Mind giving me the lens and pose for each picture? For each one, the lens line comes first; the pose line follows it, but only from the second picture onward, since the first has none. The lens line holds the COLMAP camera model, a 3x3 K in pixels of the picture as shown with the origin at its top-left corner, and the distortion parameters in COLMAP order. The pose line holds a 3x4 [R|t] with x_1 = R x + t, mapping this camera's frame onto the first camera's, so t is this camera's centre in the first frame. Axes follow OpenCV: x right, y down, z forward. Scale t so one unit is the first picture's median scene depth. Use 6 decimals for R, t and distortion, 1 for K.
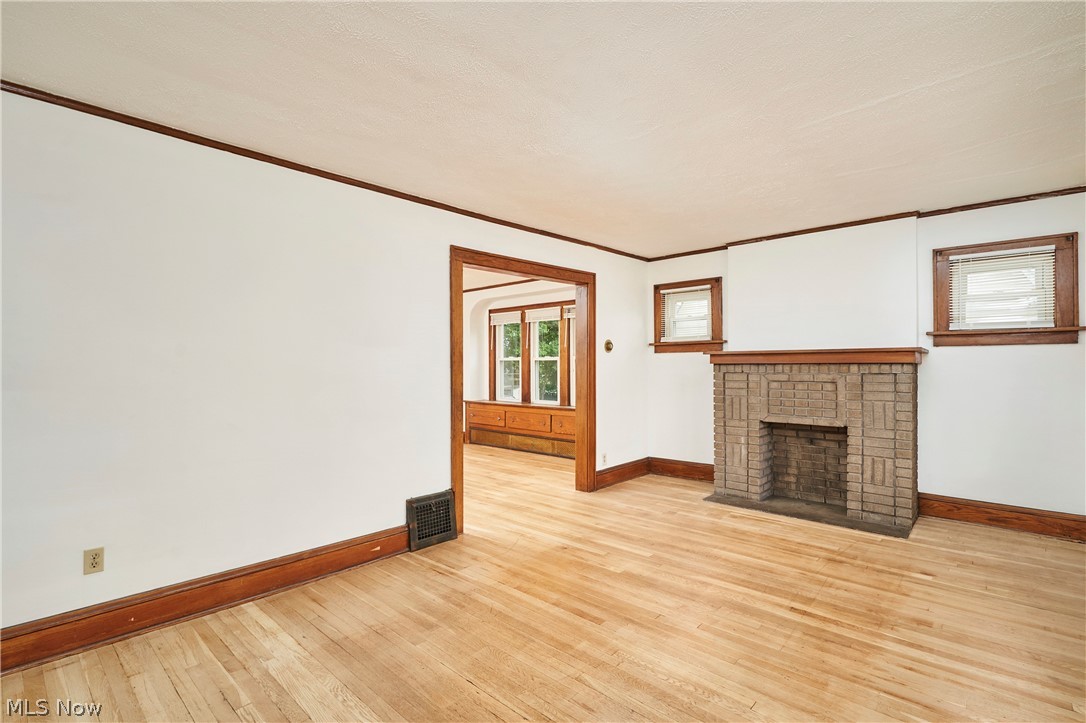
lens RADIAL K [[502.7, 0, 542.4], [0, 502.7, 364.6], [0, 0, 1]] dist [-0.002456, 0.001215]
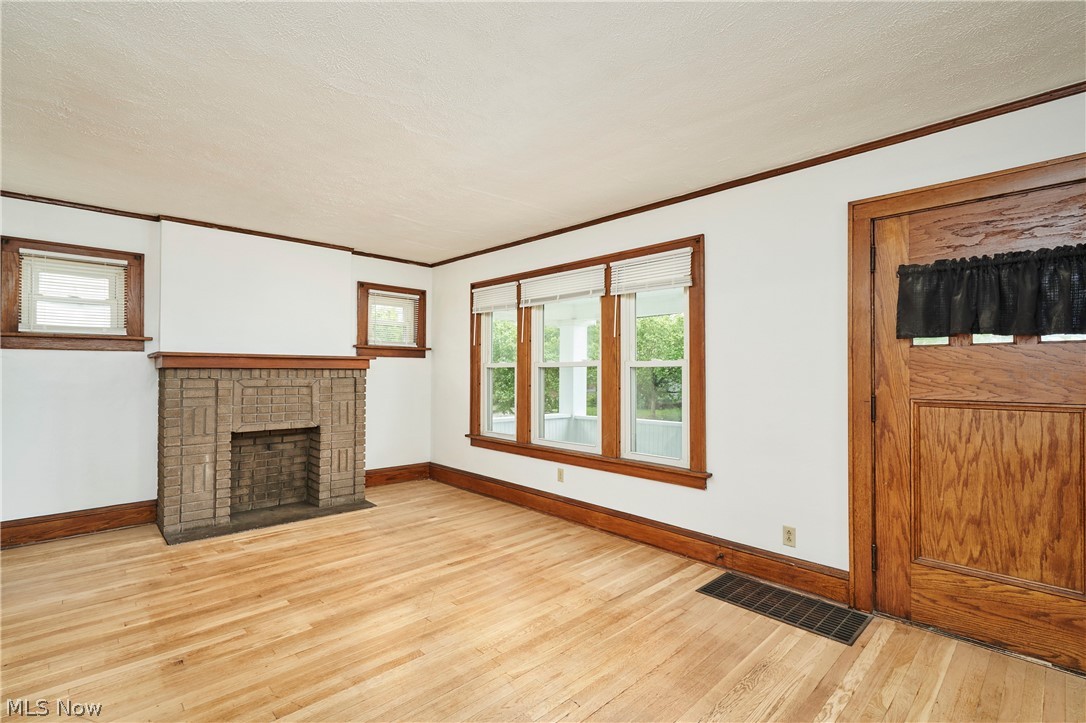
lens RADIAL K [[502.7, 0, 546.0], [0, 502.7, 364.3], [0, 0, 1]] dist [-0.002456, 0.001215]
pose [[0.057946, 0.016879, 0.998177, -0.486265], [-0.006404, 0.999843, -0.016535, 0.002592], [-0.998299, -0.005434, 0.058045, 0.446629]]
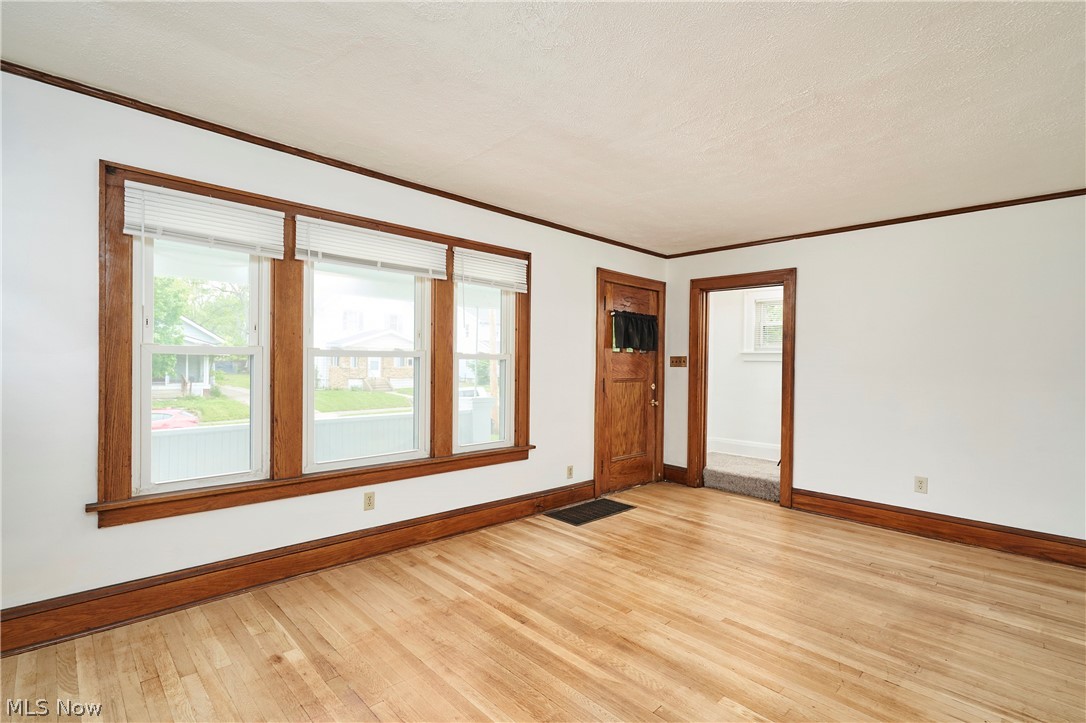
lens RADIAL K [[502.7, 0, 540.3], [0, 502.7, 365.9], [0, 0, 1]] dist [-0.002456, 0.001215]
pose [[-0.998017, -0.011074, 0.061956, 0.267842], [-0.010906, 0.999936, 0.003048, -0.001178], [-0.061985, 0.002366, -0.998074, 1.260417]]
